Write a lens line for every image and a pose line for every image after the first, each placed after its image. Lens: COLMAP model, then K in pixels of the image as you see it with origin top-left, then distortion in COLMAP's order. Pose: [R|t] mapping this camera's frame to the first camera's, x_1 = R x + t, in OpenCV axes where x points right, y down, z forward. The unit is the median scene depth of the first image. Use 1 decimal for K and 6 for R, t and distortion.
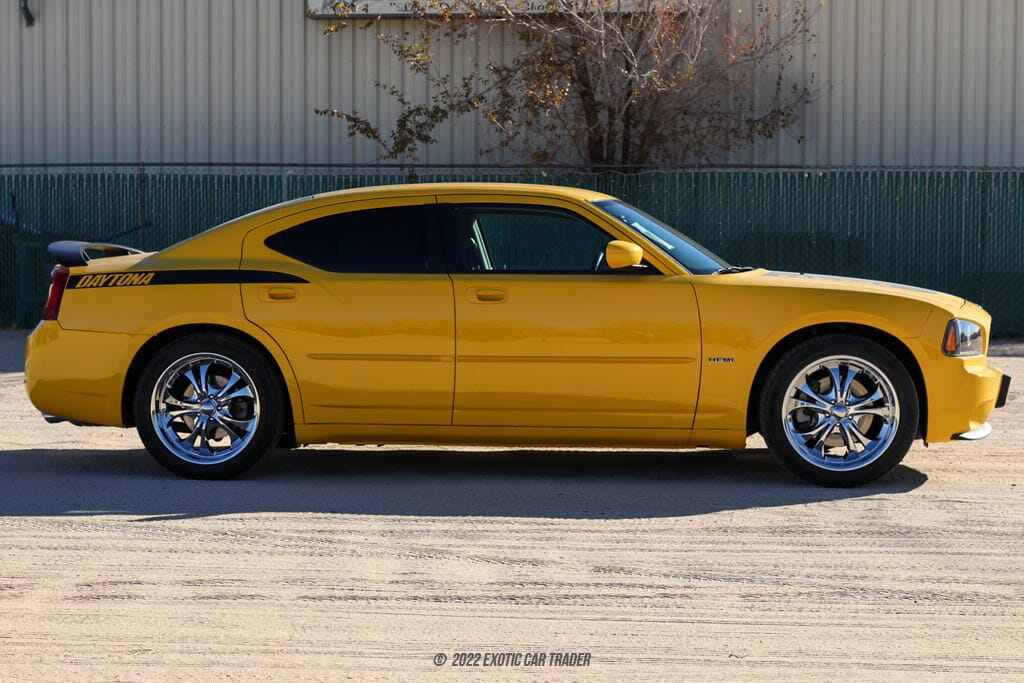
lens RADIAL K [[1898.5, 0, 454.2], [0, 1898.5, 300.7], [0, 0, 1]] dist [-0.046573, 0.195704]
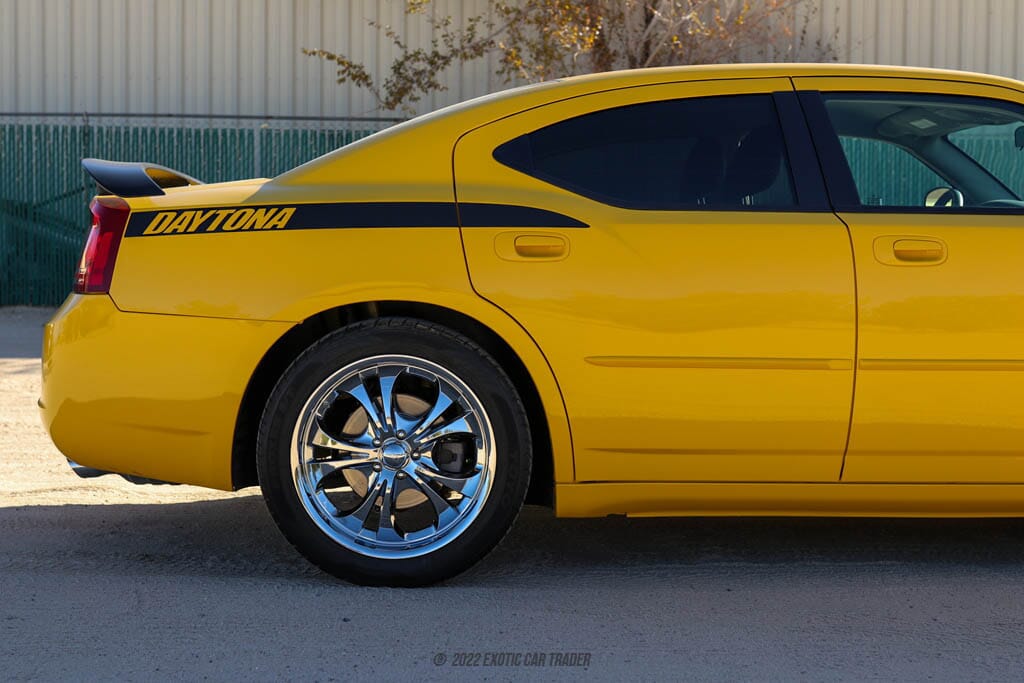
lens RADIAL K [[1633.7, 0, 512.0], [0, 1633.7, 341.5], [0, 0, 1]] dist [-0.040281, 0.041266]
pose [[0.990578, -0.002445, 0.136926, -0.159885], [-0.002412, 0.999374, 0.035294, 0.006984], [-0.136927, -0.035292, 0.989952, 0.525217]]
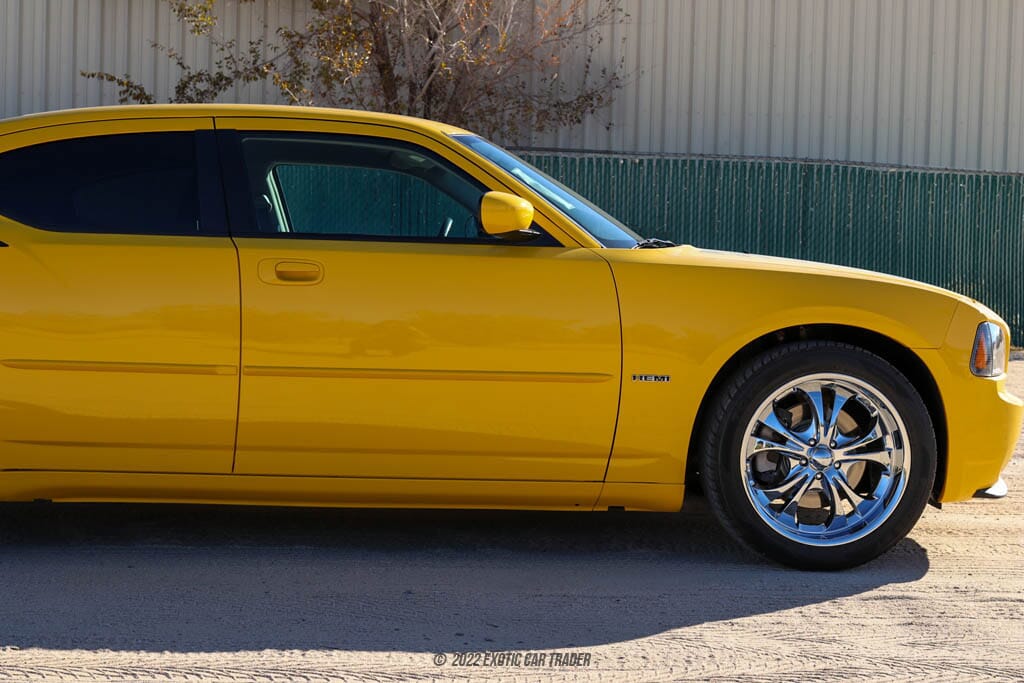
lens RADIAL K [[1633.7, 0, 512.0], [0, 1633.7, 341.5], [0, 0, 1]] dist [-0.040281, 0.041266]
pose [[0.985658, 0.015075, 0.168078, -0.001646], [-0.019717, 0.999468, 0.025982, 0.004741], [-0.167597, -0.028924, 0.985431, 0.434081]]
